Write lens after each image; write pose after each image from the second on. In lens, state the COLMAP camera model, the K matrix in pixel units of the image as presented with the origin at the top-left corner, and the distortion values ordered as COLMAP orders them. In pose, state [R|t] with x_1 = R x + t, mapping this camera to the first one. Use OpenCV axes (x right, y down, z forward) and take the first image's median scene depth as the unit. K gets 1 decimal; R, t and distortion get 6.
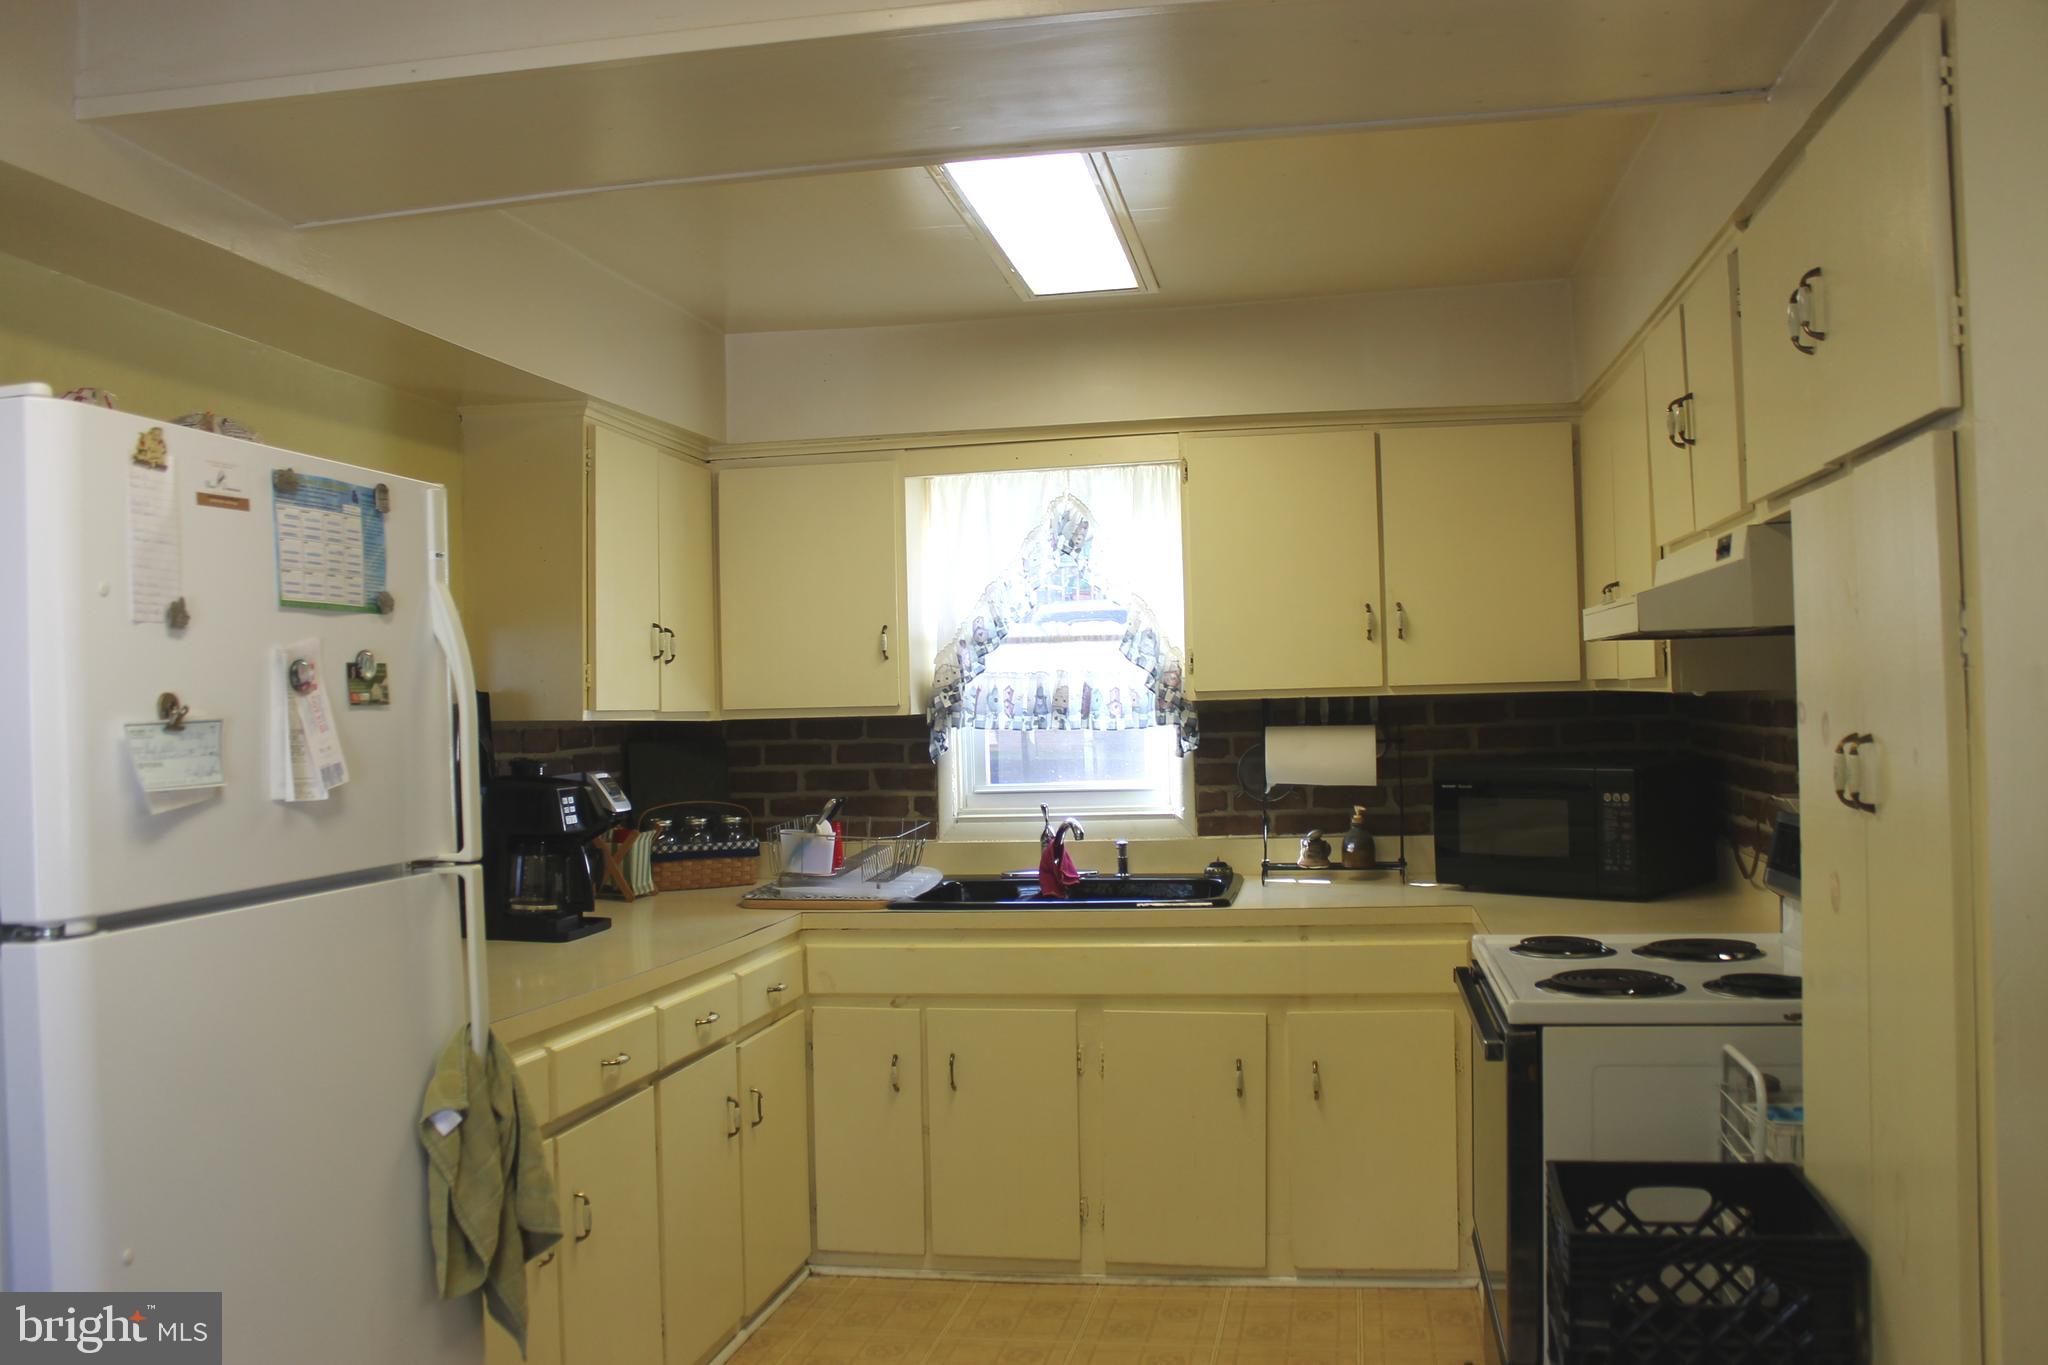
lens RADIAL K [[1725.2, 0, 1029.8], [0, 1725.2, 670.6], [0, 0, 1]] dist [-0.167782, 0.151132]
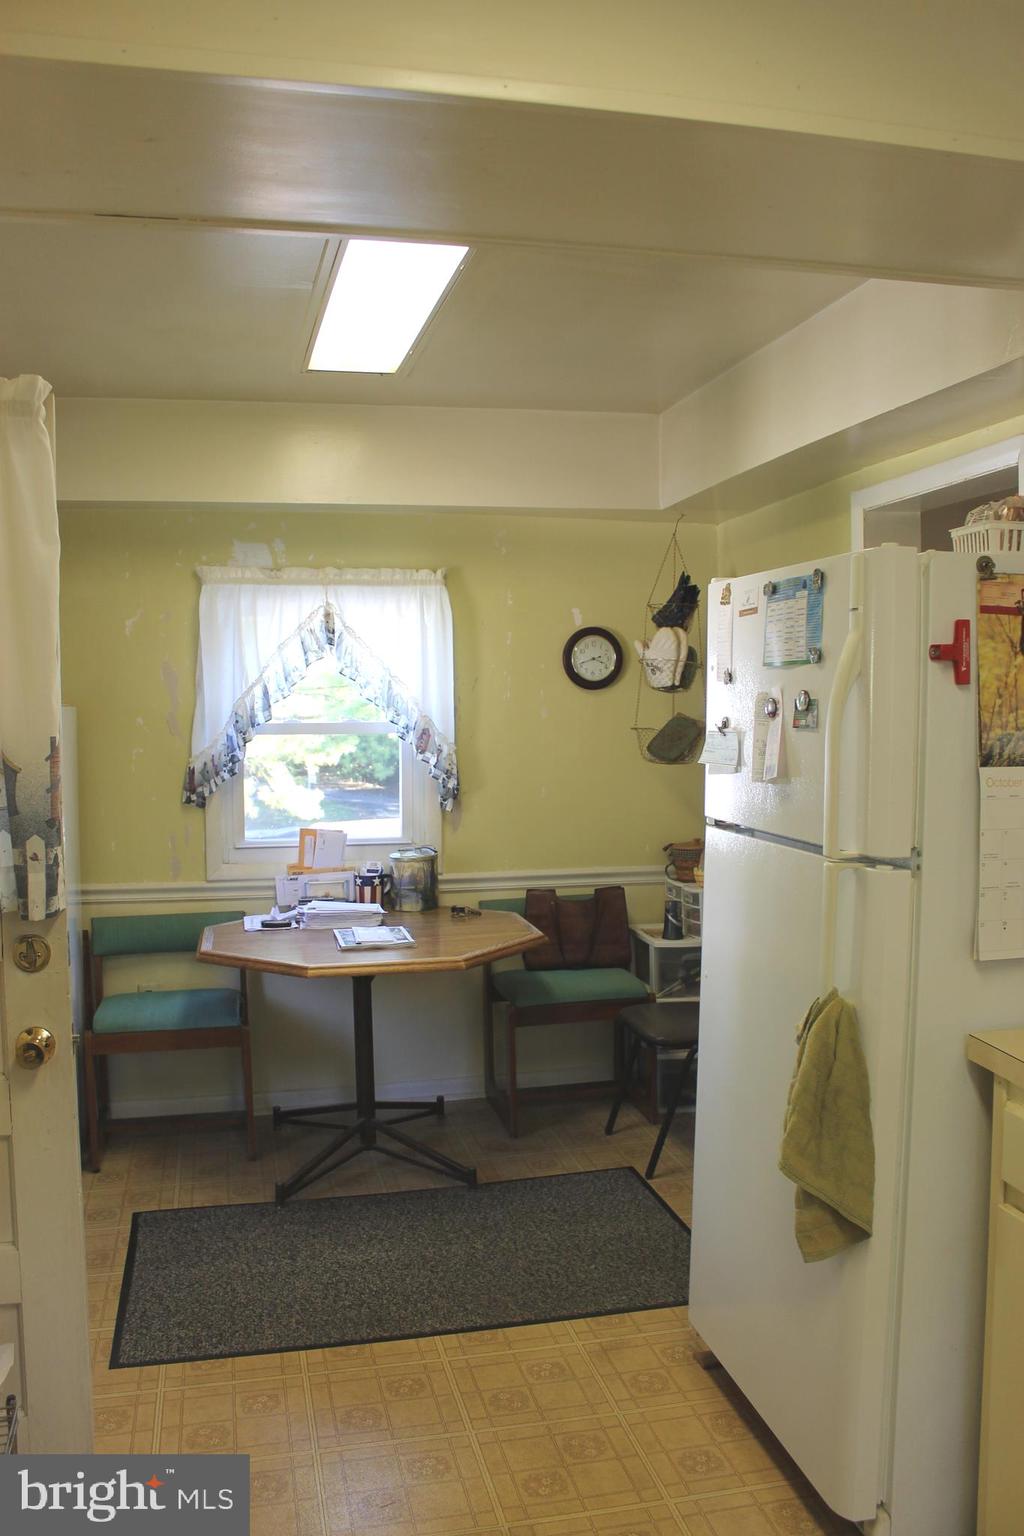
lens RADIAL K [[1297.6, 0, 512.0], [0, 1297.6, 768.0], [0, 0, 1]] dist [-0.164580, 0.153312]
pose [[-0.919980, 0.056699, -0.387844, 0.140869], [0.040338, 0.997924, 0.050203, -0.005857], [0.389885, 0.030541, -0.920357, 1.012139]]
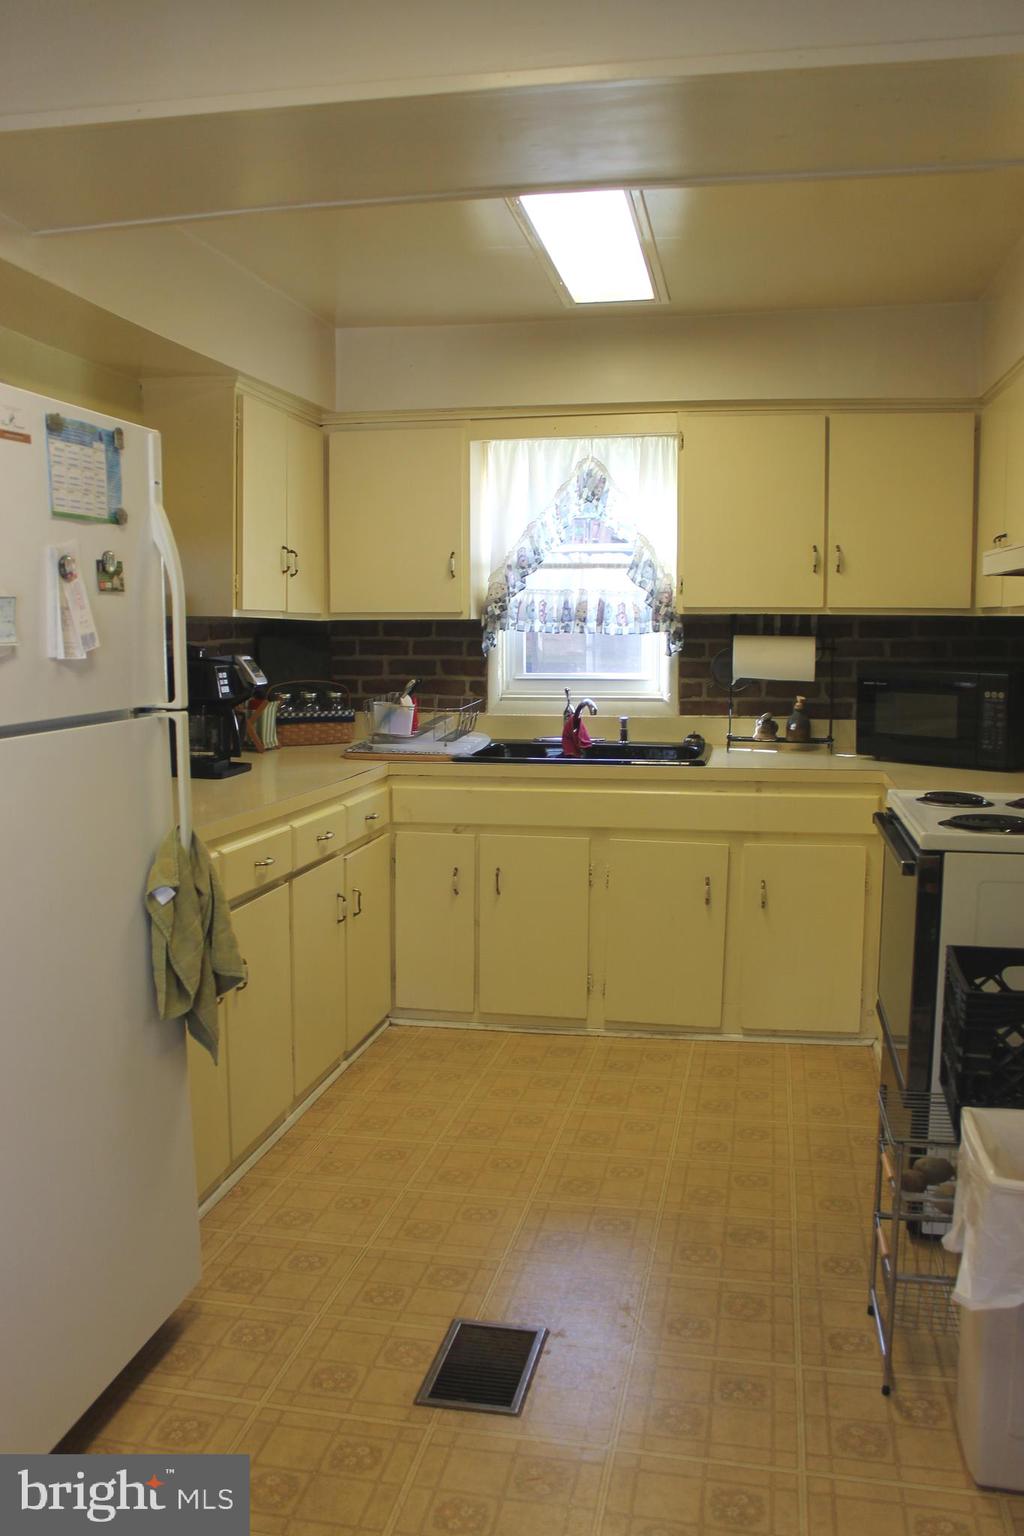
lens RADIAL K [[1297.6, 0, 512.0], [0, 1297.6, 768.0], [0, 0, 1]] dist [-0.164580, 0.153312]
pose [[0.999628, 0.026121, -0.007806, -0.029586], [-0.024897, 0.991326, 0.129045, 0.010986], [0.011109, -0.128803, 0.991608, -0.019894]]
